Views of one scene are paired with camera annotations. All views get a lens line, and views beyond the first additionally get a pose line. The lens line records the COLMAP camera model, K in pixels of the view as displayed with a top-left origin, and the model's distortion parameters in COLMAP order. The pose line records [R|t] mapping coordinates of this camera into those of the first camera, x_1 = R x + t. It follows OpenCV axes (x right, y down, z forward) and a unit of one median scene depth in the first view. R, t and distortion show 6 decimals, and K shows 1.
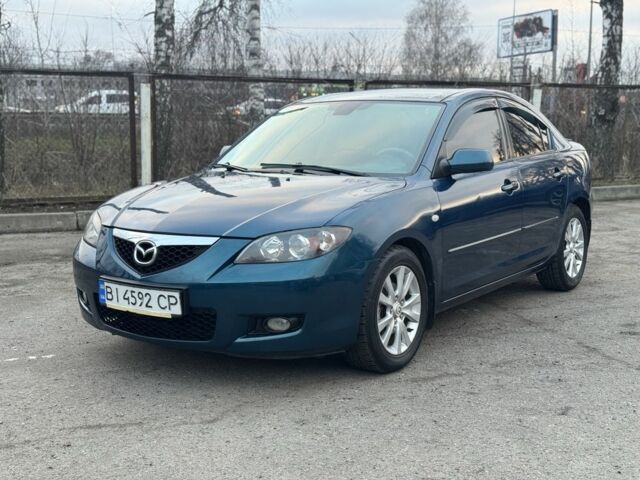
lens RADIAL K [[898.0, 0, 320.0], [0, 898.0, 240.0], [0, 0, 1]] dist [0.155099, -0.046361]
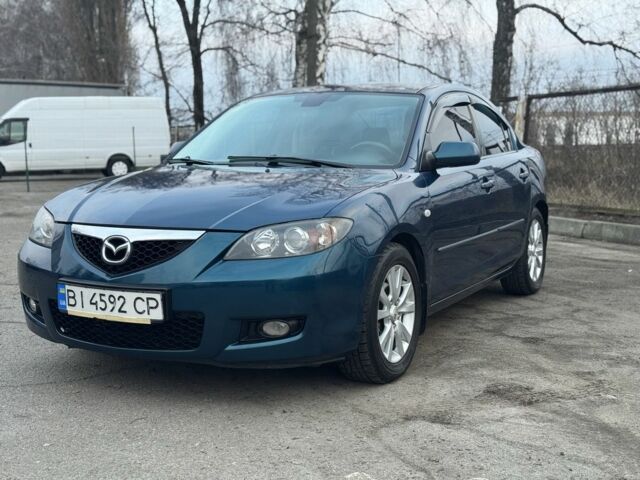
lens RADIAL K [[898.0, 0, 320.0], [0, 898.0, 240.0], [0, 0, 1]] dist [0.155099, -0.046361]
pose [[0.992146, -0.007272, 0.124877, -0.107834], [0.010790, 0.999563, -0.027520, 0.030606], [-0.124623, 0.028651, 0.991790, 0.115490]]
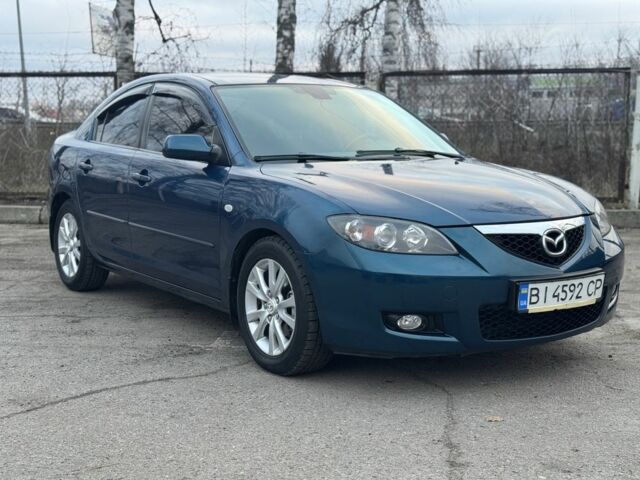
lens RADIAL K [[898.0, 0, 320.0], [0, 898.0, 240.0], [0, 0, 1]] dist [0.155099, -0.046361]
pose [[0.351802, -0.113897, 0.929120, -1.119905], [0.121323, 0.989746, 0.075391, -0.085185], [-0.928179, 0.086201, 0.362013, 0.887485]]
